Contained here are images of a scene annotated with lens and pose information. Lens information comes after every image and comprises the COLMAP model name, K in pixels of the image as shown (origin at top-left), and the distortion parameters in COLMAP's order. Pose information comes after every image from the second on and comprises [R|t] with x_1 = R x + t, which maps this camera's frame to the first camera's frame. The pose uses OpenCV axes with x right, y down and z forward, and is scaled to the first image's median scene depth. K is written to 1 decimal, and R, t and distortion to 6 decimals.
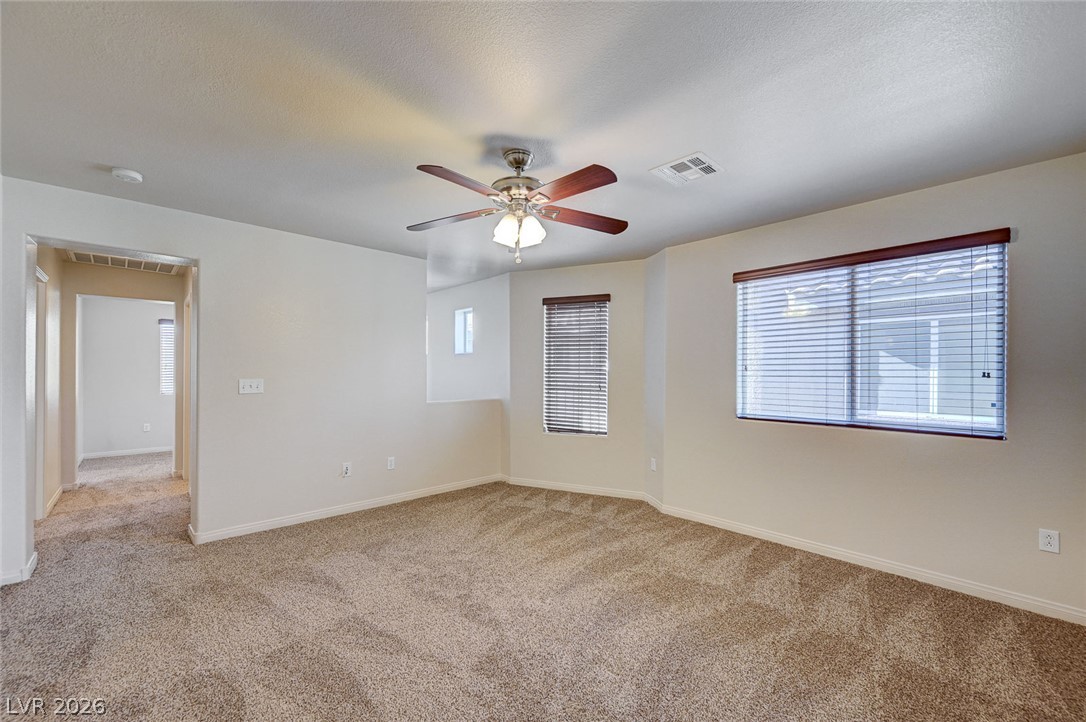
lens RADIAL K [[444.6, 0, 534.5], [0, 444.6, 375.5], [0, 0, 1]] dist [0.014458, 0.000074]
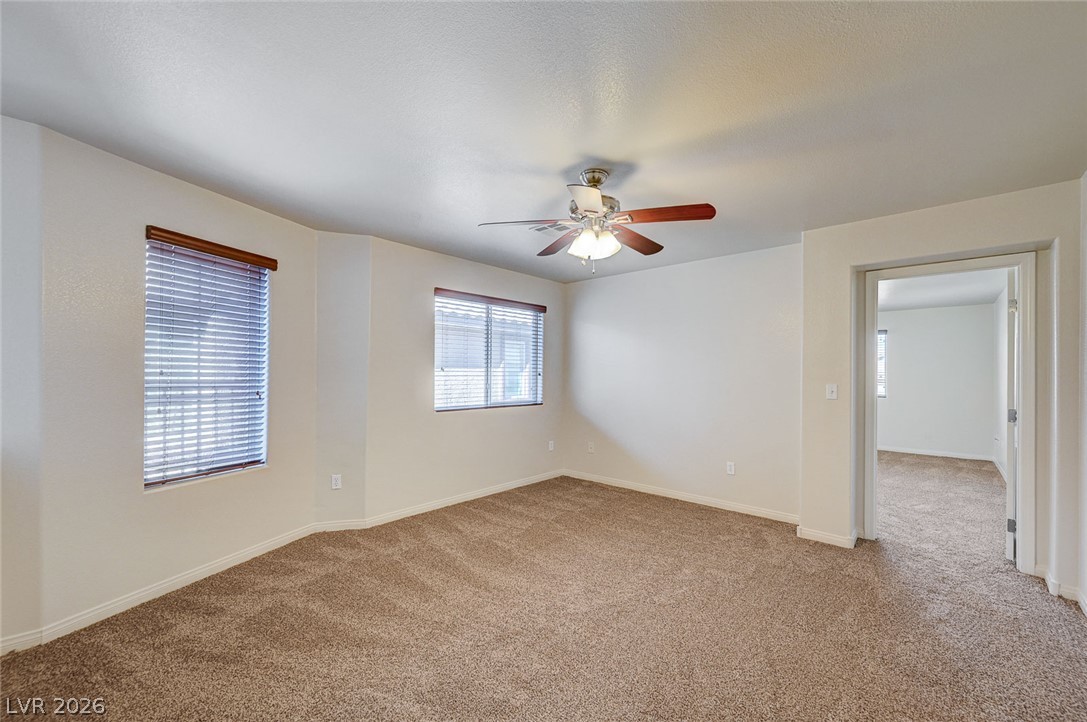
lens RADIAL K [[433.7, 0, 572.3], [0, 433.7, 373.5], [0, 0, 1]] dist [0.001260, 0.000157]
pose [[-0.122096, -0.008682, 0.992480, -0.735897], [-0.003412, 0.999960, 0.008327, -0.015767], [-0.992512, -0.002370, -0.122121, 0.806274]]
